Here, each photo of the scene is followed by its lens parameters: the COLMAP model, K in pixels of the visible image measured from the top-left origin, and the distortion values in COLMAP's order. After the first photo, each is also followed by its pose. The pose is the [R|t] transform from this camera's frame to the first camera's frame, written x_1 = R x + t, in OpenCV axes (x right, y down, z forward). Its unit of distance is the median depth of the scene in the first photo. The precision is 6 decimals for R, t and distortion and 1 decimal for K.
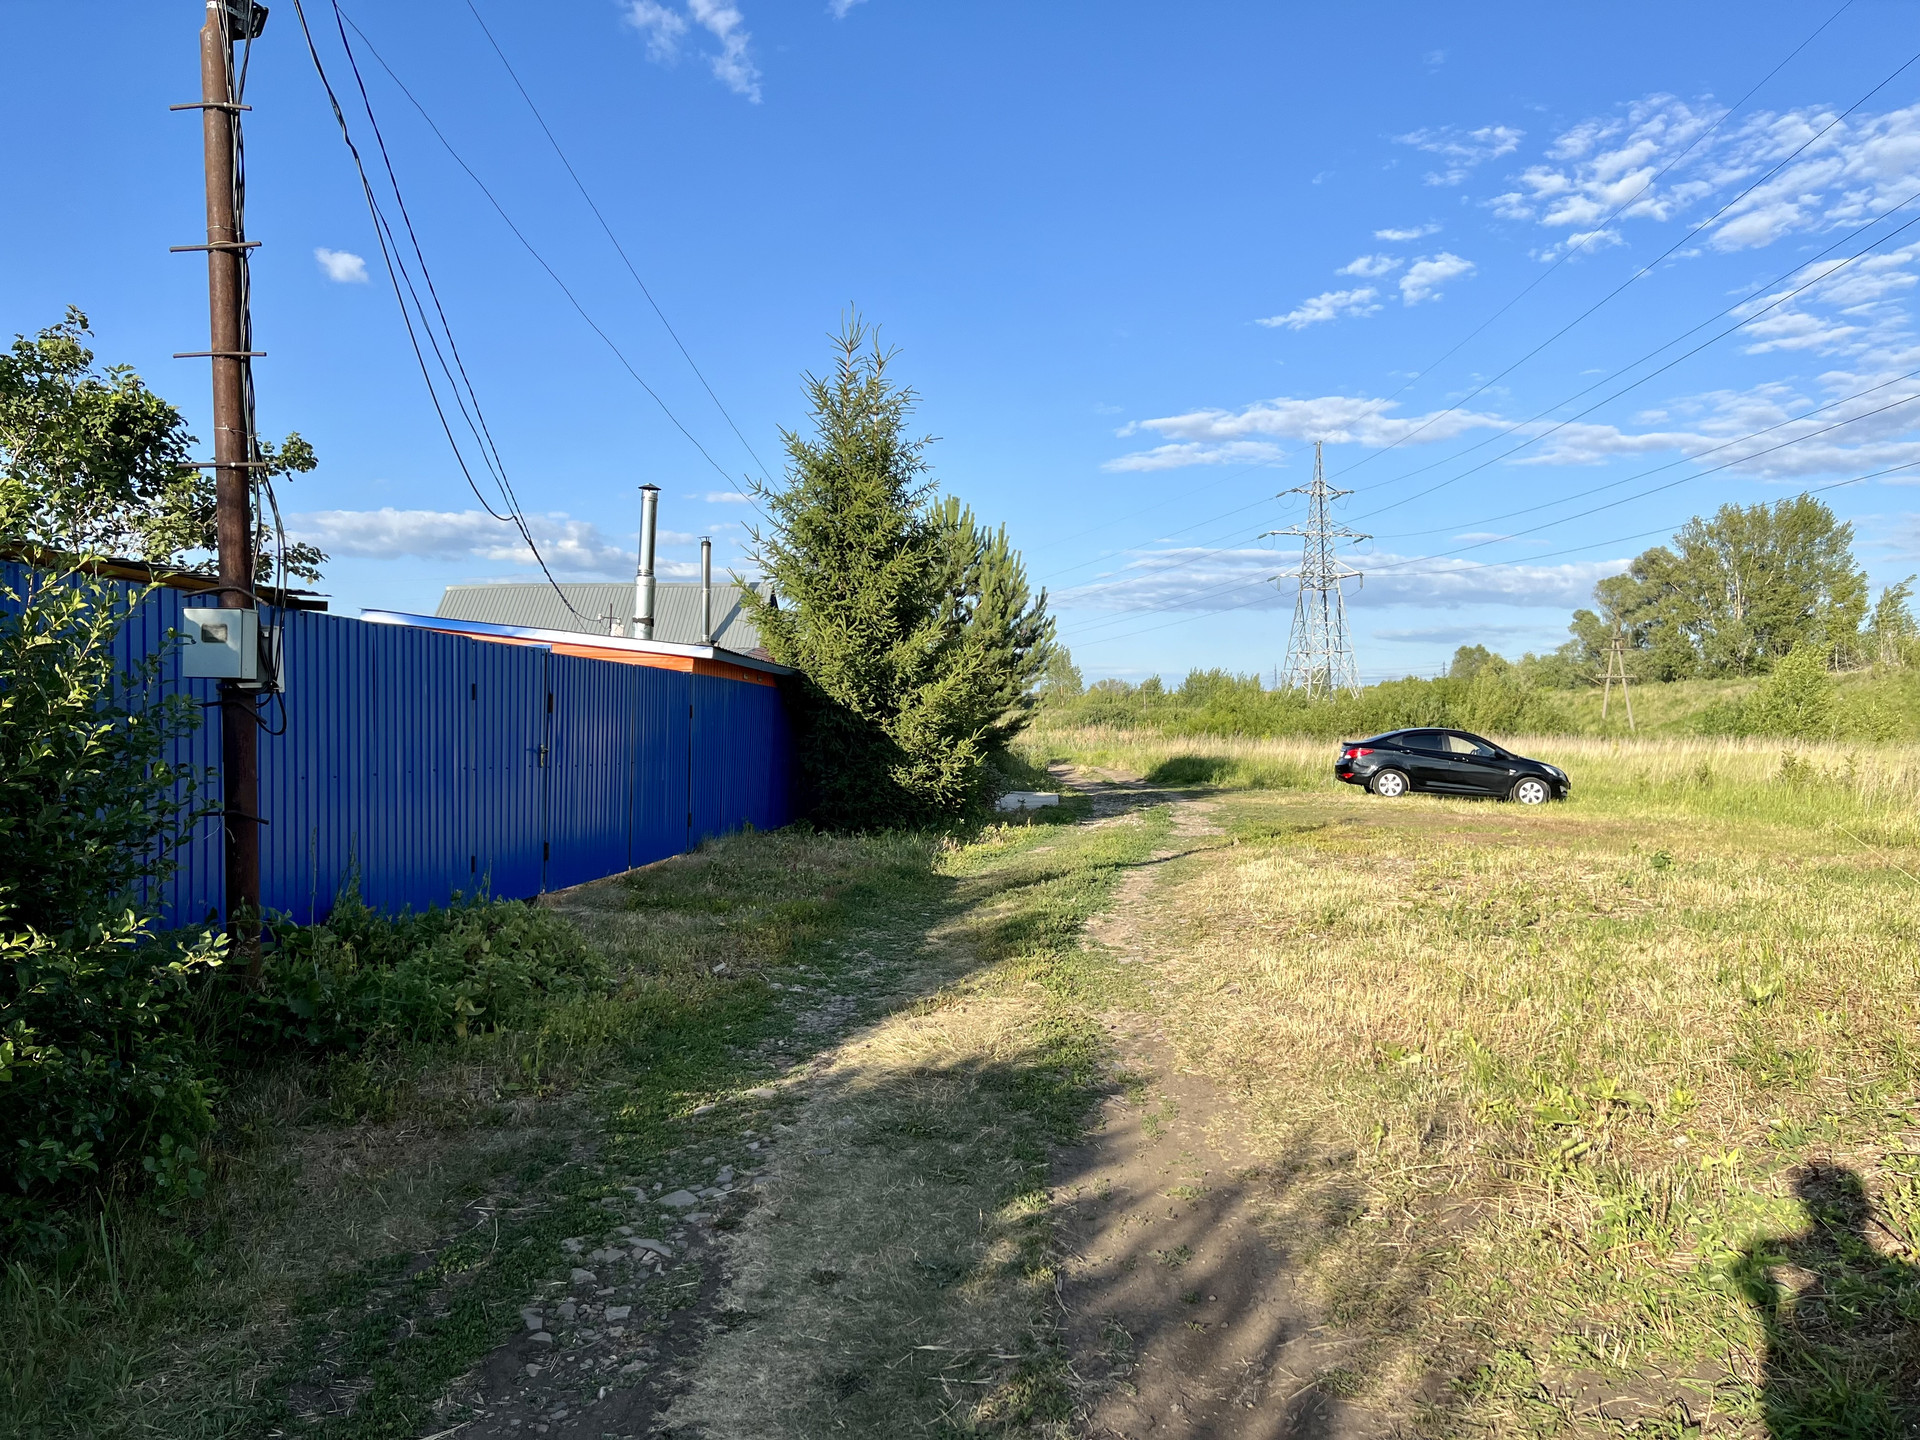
lens RADIAL K [[1445.9, 0, 958.1], [0, 1445.9, 724.2], [0, 0, 1]] dist [0.038648, -0.015298]
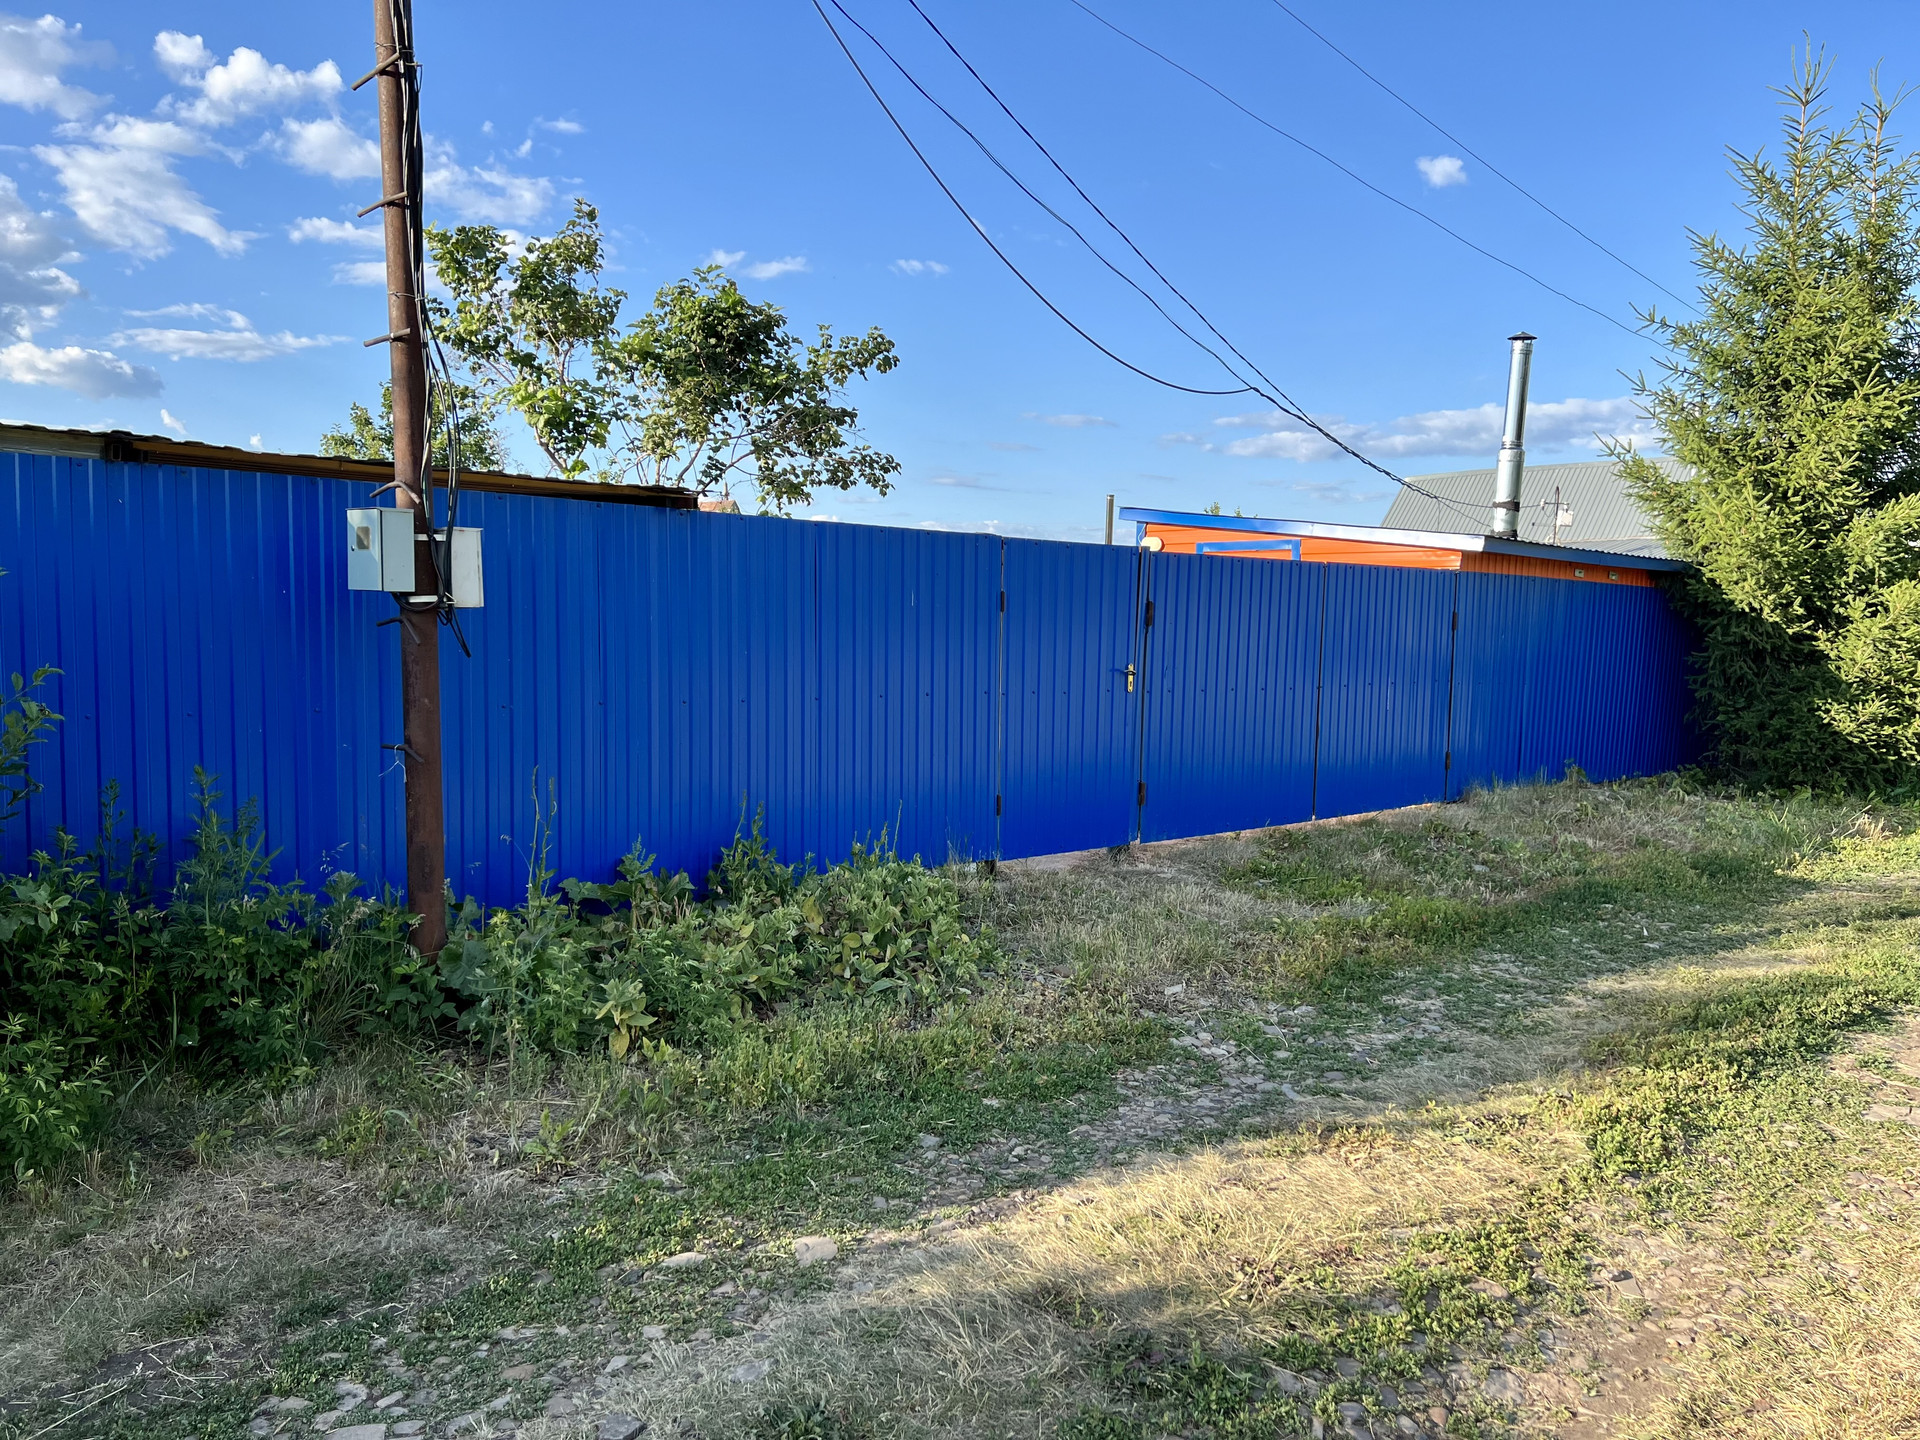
lens RADIAL K [[1445.9, 0, 960.1], [0, 1445.9, 713.3], [0, 0, 1]] dist [0.038648, -0.015298]
pose [[0.744994, 0.052627, -0.664992, 0.110387], [-0.011102, 0.997723, 0.066522, -0.006822], [0.666978, -0.042176, 0.743882, 0.202808]]
